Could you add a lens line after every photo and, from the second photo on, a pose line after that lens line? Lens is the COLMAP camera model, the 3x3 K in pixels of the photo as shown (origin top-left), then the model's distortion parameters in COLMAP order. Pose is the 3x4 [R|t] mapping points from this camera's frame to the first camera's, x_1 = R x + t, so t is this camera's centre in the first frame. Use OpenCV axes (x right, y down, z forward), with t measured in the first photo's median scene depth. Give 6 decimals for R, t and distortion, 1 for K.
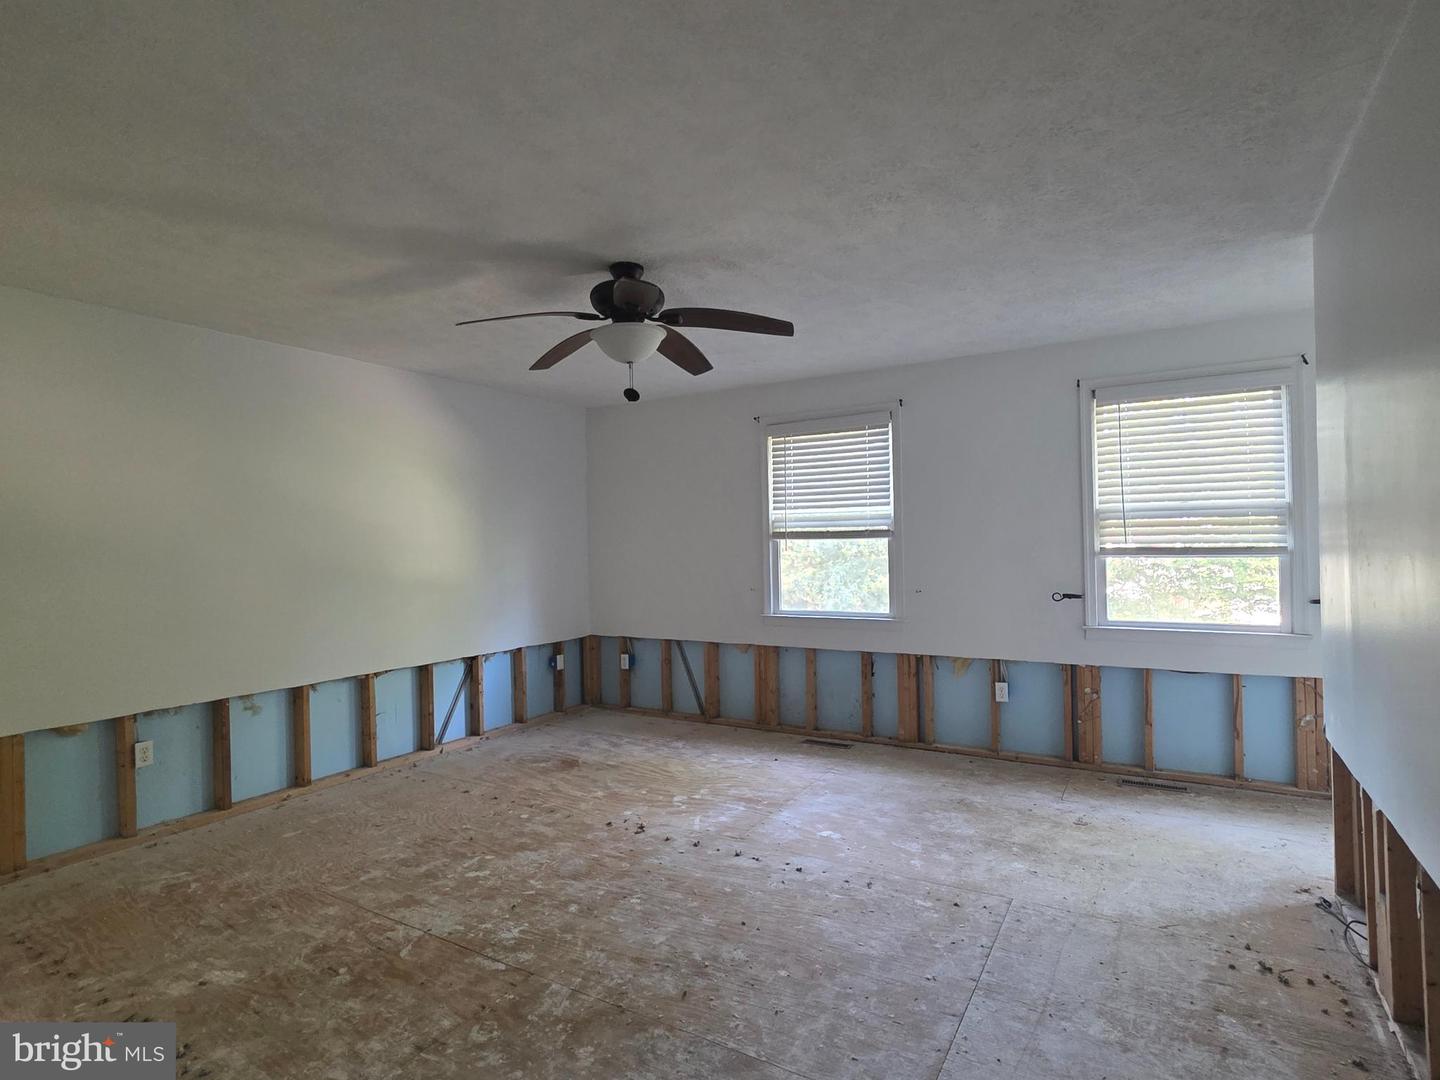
lens RADIAL K [[749.0, 0, 722.6], [0, 749.0, 541.2], [0, 0, 1]] dist [0.003428, 0.000470]
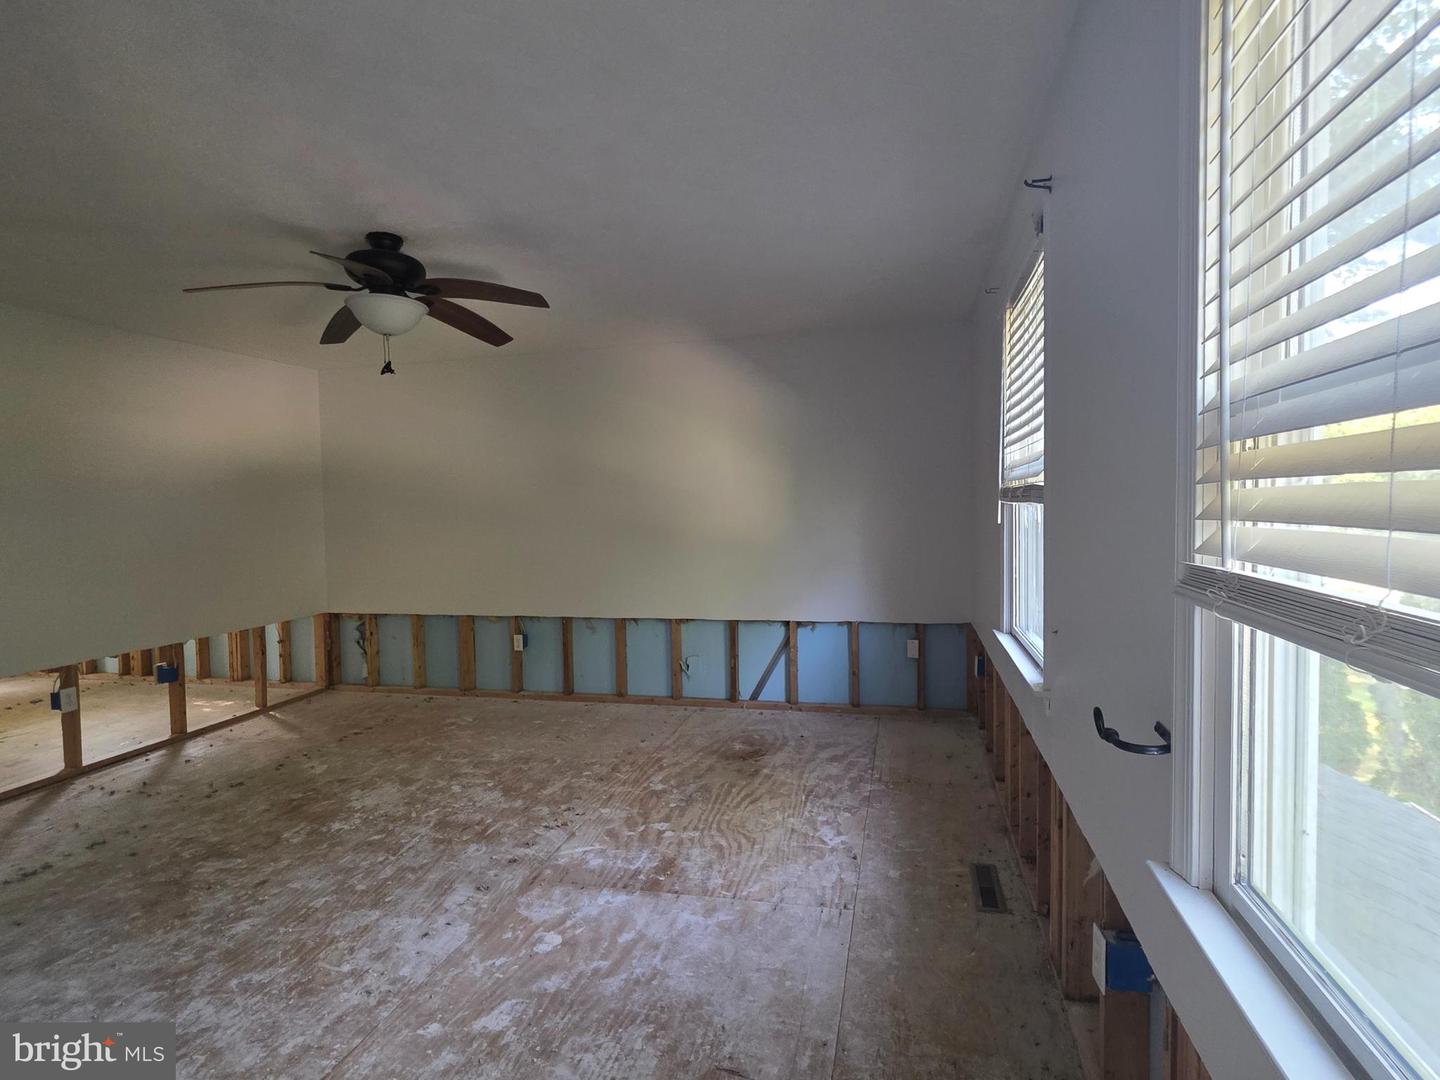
lens RADIAL K [[754.2, 0, 737.8], [0, 754.2, 539.6], [0, 0, 1]] dist [0.002269, 0.000770]
pose [[0.298166, 0.055599, -0.952893, 0.733987], [0.019318, 0.997746, 0.064260, -0.018804], [0.954318, -0.037568, 0.296420, 0.851431]]
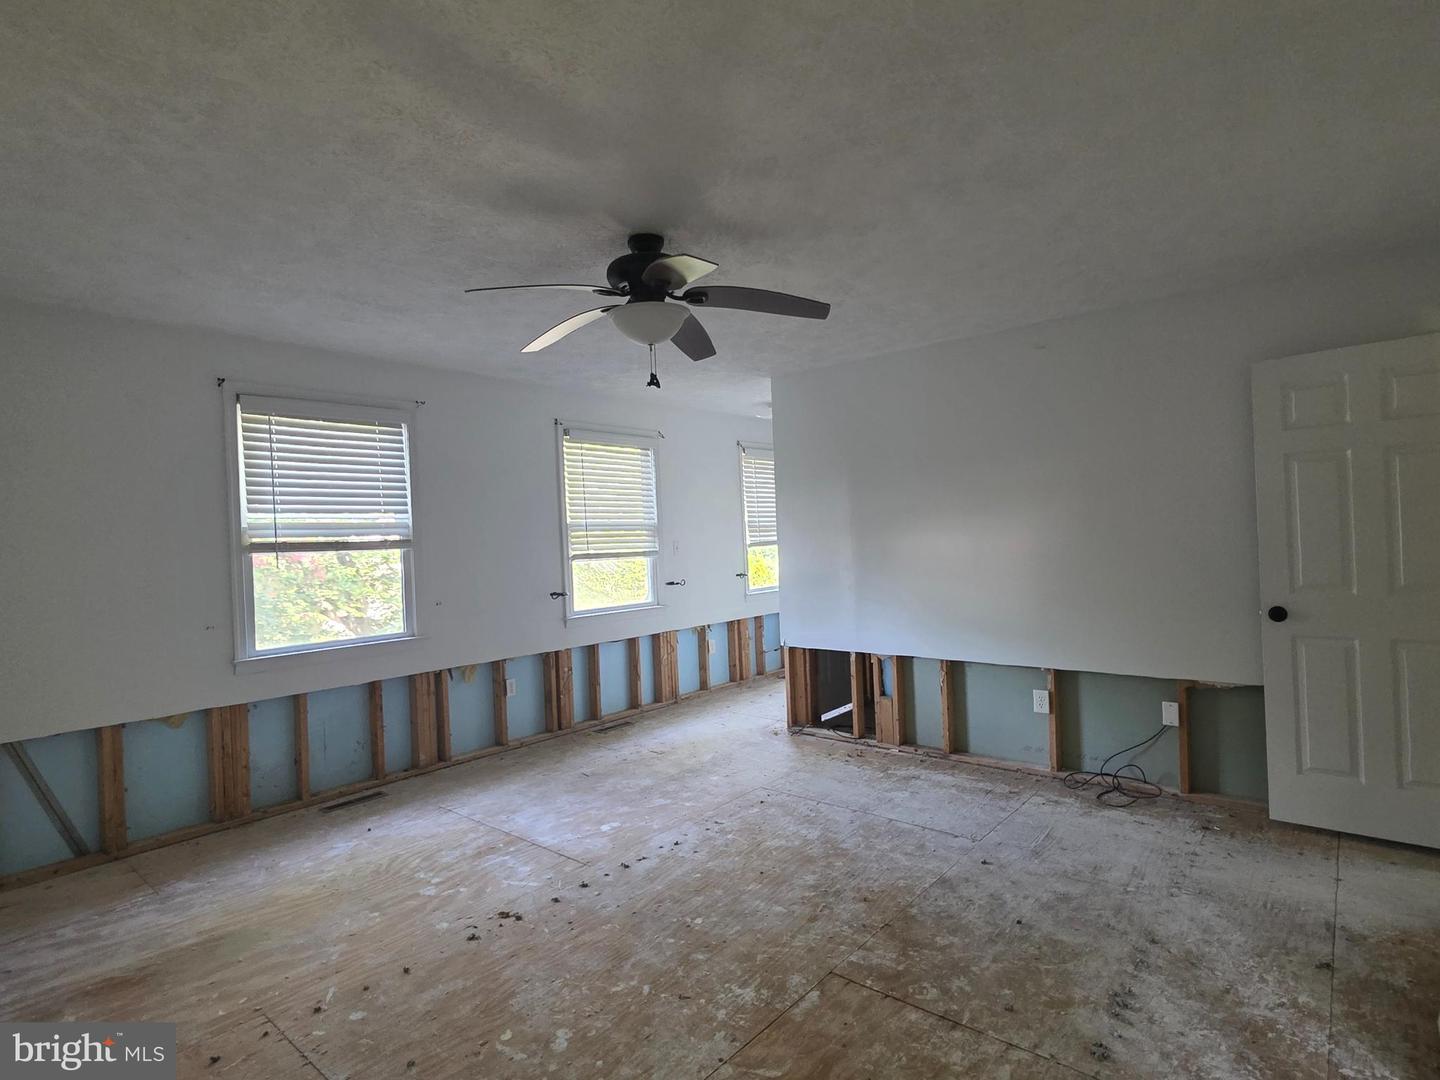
lens RADIAL K [[749.0, 0, 722.6], [0, 749.0, 541.2], [0, 0, 1]] dist [0.003428, 0.000470]
pose [[0.169206, 0.007808, 0.985550, -0.752854], [0.029110, 0.999493, -0.012916, 0.011387], [-0.985151, 0.030875, 0.168893, 0.574465]]
